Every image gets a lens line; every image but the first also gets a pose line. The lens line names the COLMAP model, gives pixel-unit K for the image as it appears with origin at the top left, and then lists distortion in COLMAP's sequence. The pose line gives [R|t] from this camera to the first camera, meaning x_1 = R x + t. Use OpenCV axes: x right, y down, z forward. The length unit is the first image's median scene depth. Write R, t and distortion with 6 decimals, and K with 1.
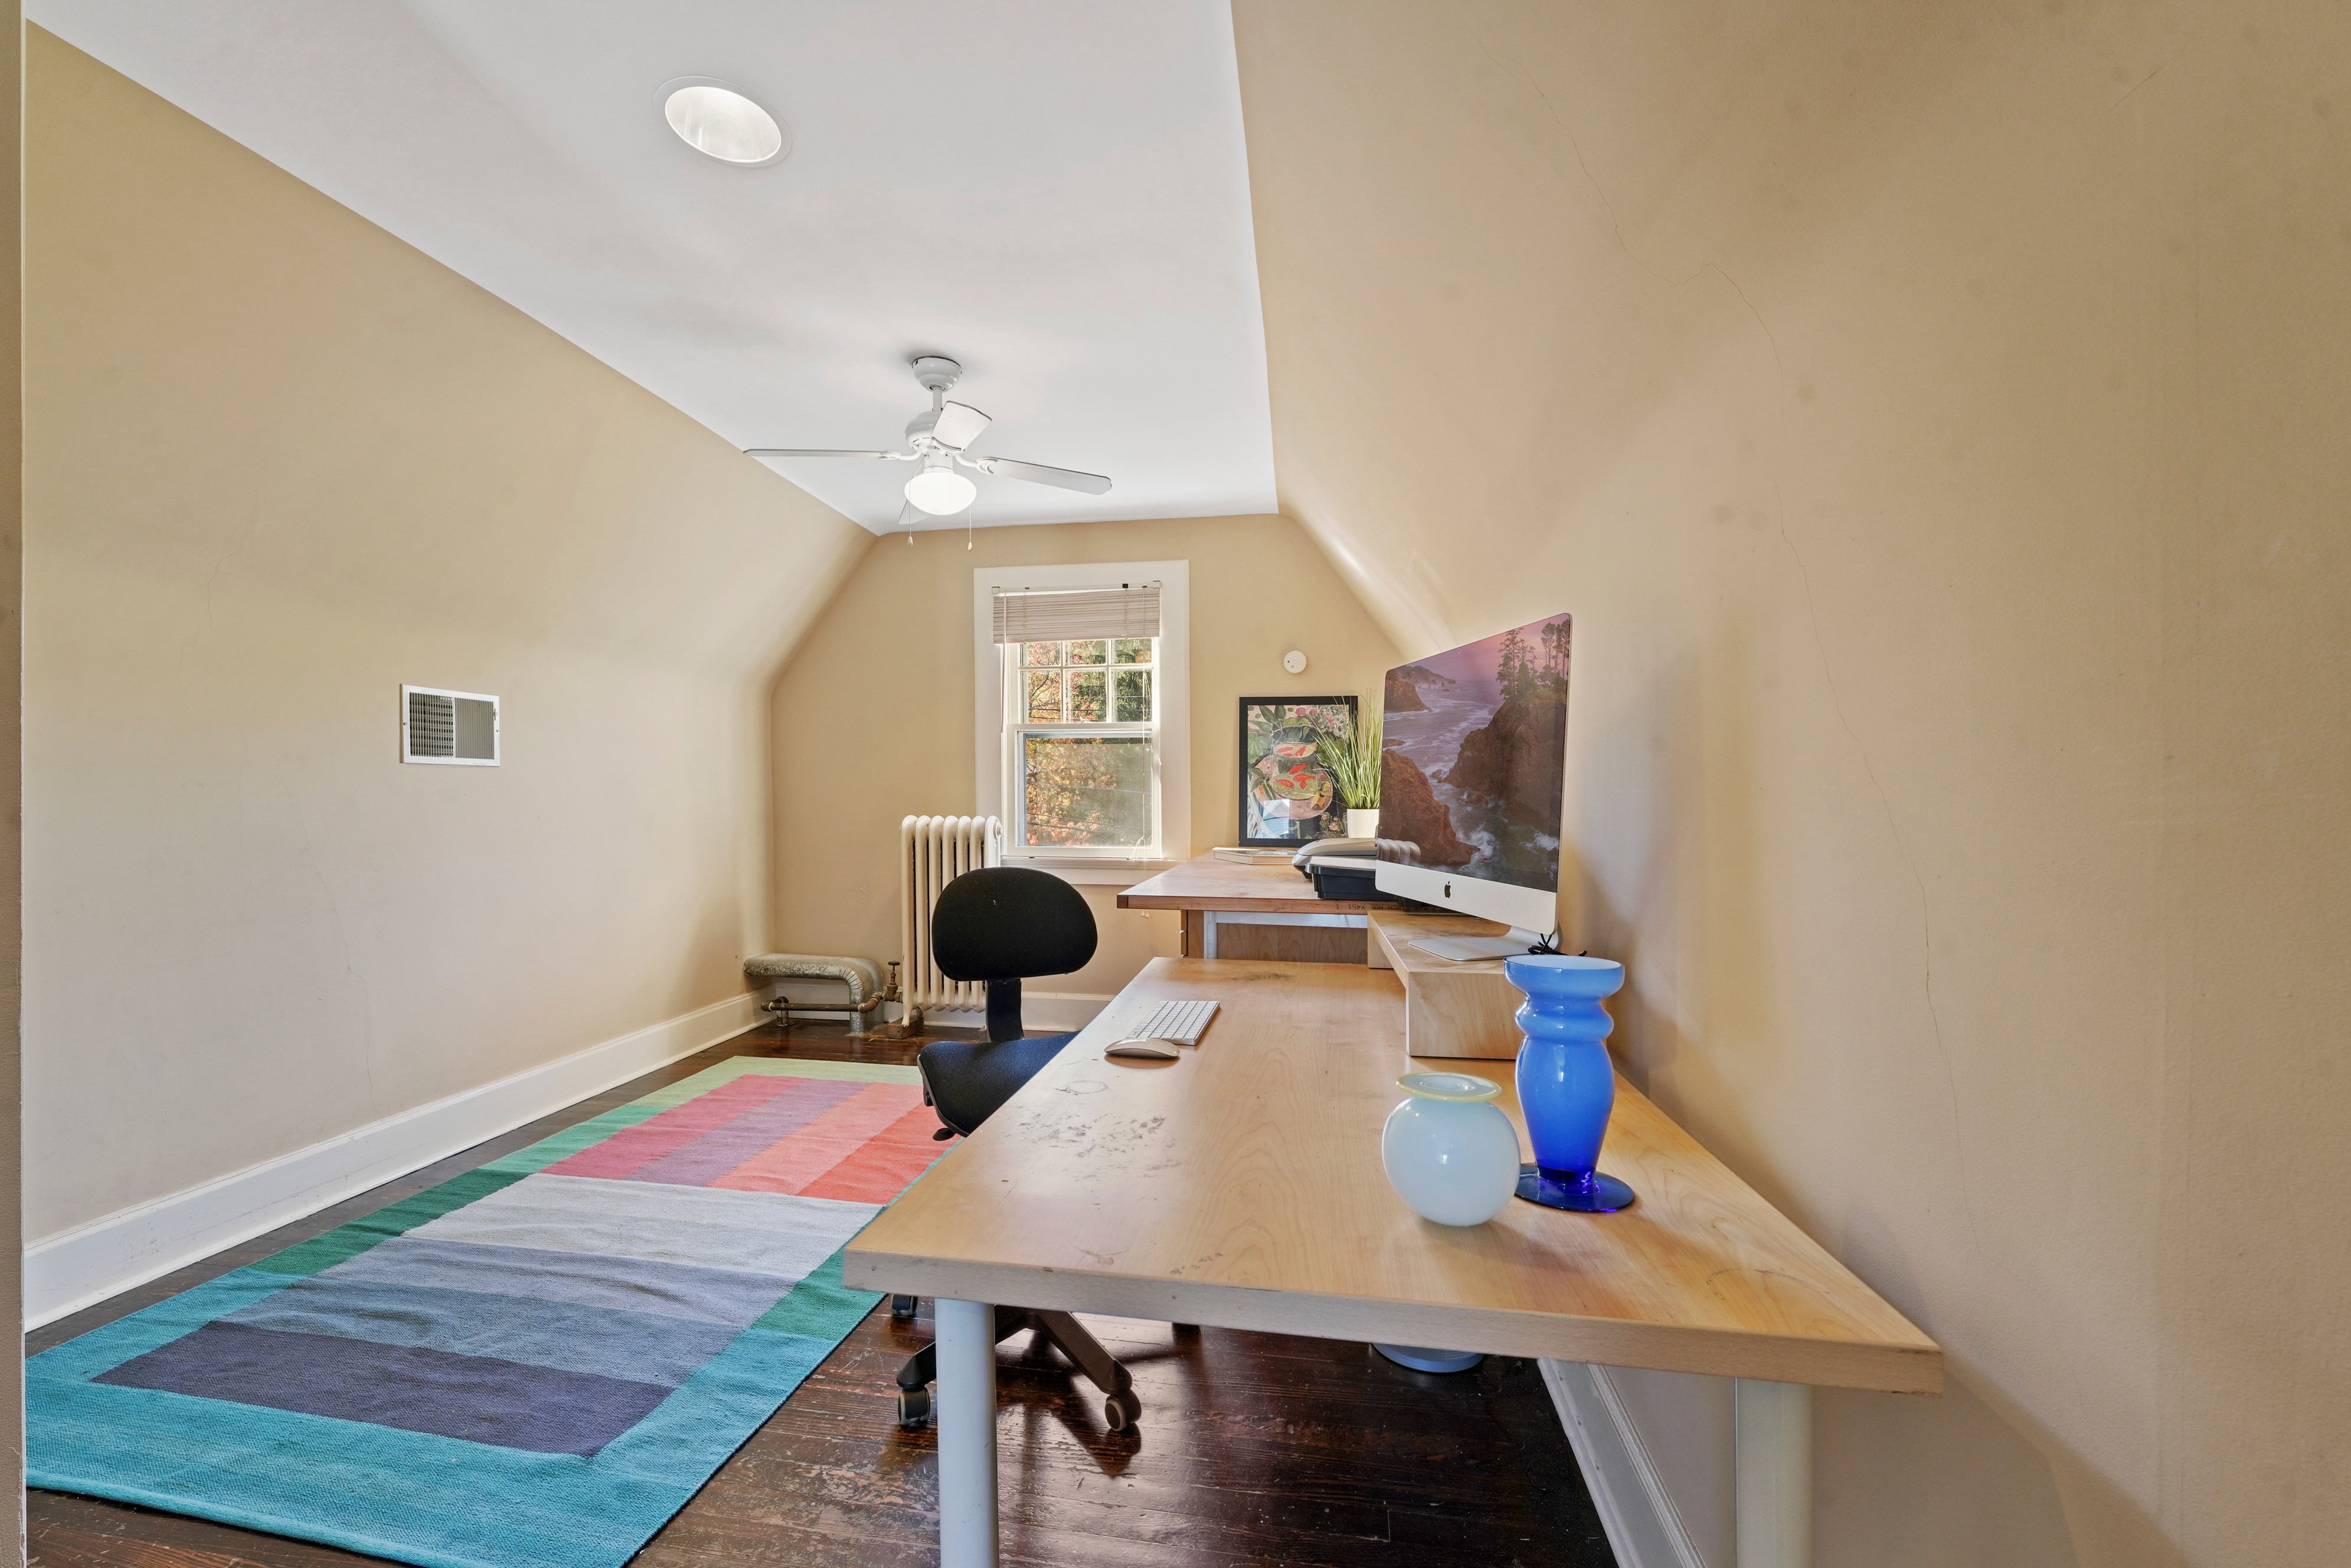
lens RADIAL K [[940.1, 0, 1178.3], [0, 940.1, 788.7], [0, 0, 1]] dist [-0.007532, 0.000809]
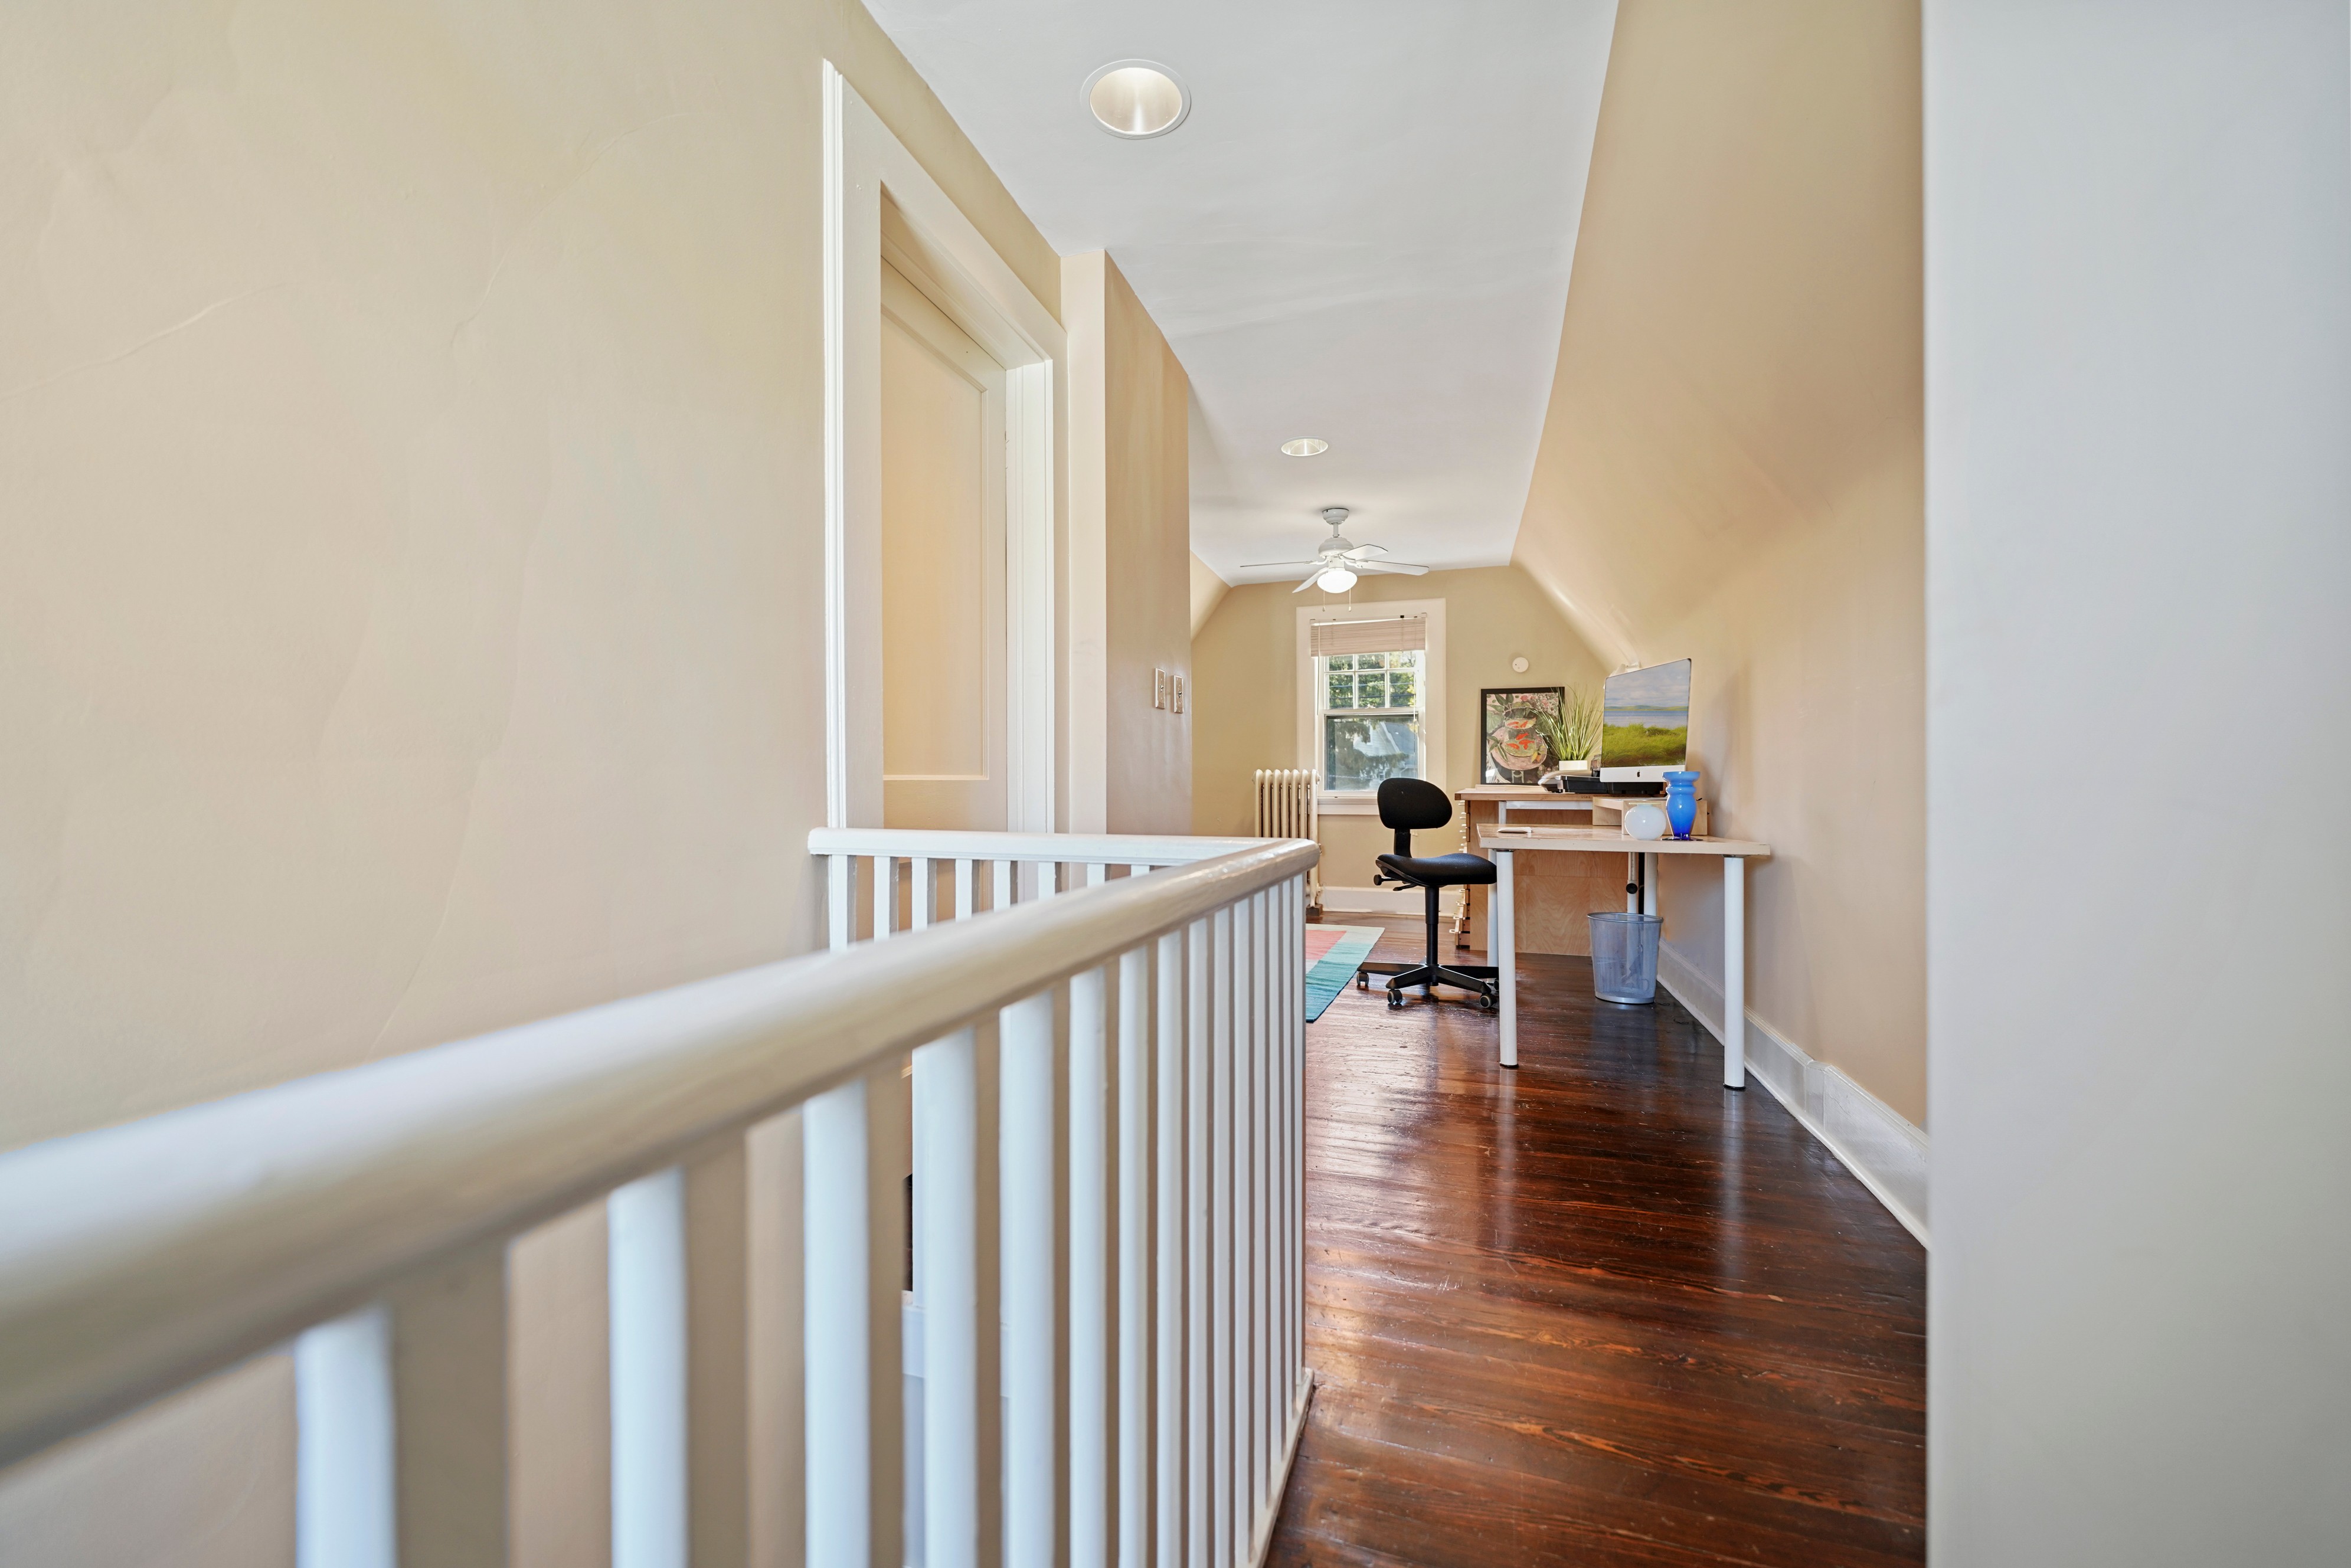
lens RADIAL K [[940.1, 0, 1160.2], [0, 940.1, 793.4], [0, 0, 1]] dist [-0.007532, 0.000809]
pose [[0.985669, -0.000601, -0.168689, -0.188558], [0.002981, 0.999900, 0.013859, 0.047530], [0.168664, -0.014163, 0.985572, -0.573866]]
